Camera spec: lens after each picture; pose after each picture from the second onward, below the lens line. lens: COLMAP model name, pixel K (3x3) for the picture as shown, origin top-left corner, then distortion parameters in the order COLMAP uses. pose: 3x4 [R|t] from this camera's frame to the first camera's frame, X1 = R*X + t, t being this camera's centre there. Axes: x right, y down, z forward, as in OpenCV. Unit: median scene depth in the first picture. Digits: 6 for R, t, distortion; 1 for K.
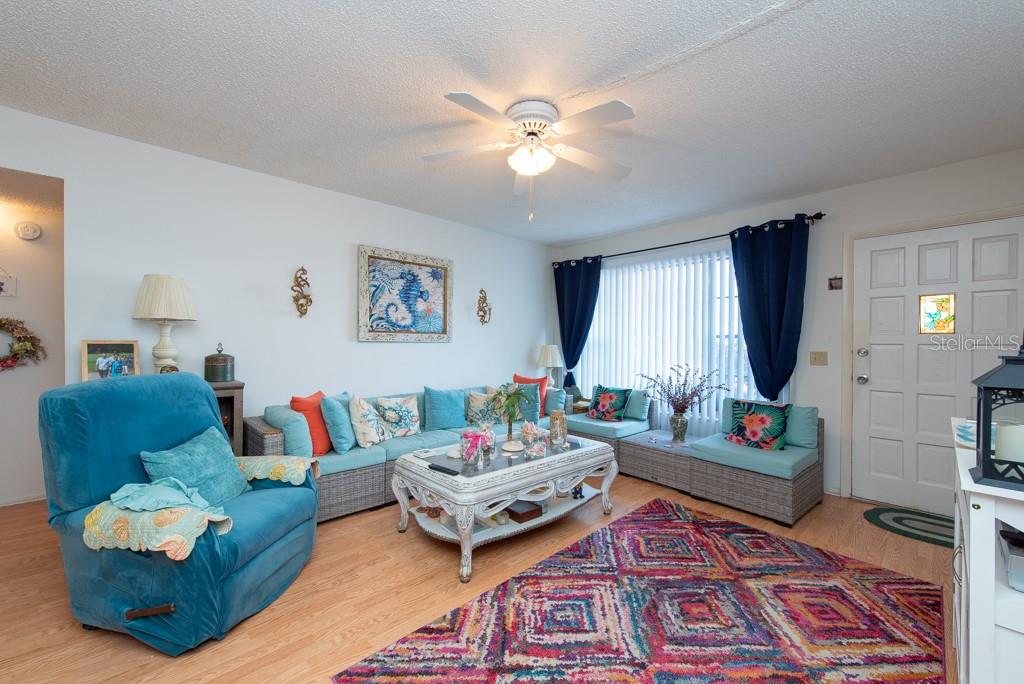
lens RADIAL K [[402.5, 0, 513.1], [0, 402.5, 343.3], [0, 0, 1]] dist [0.018795, -0.005342]
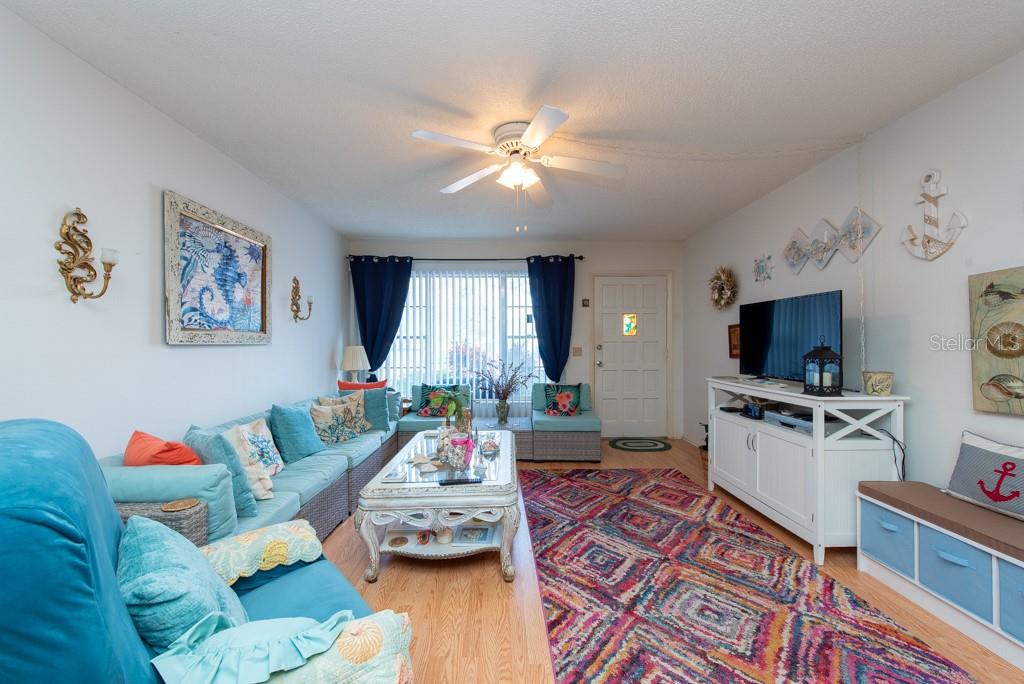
lens RADIAL K [[399.5, 0, 509.0], [0, 399.5, 343.6], [0, 0, 1]] dist [0.016440, -0.005228]
pose [[0.666142, -0.012519, 0.745720, -0.597079], [0.010335, 0.999918, 0.007555, -0.007694], [-0.745754, 0.002674, 0.666217, 0.230725]]
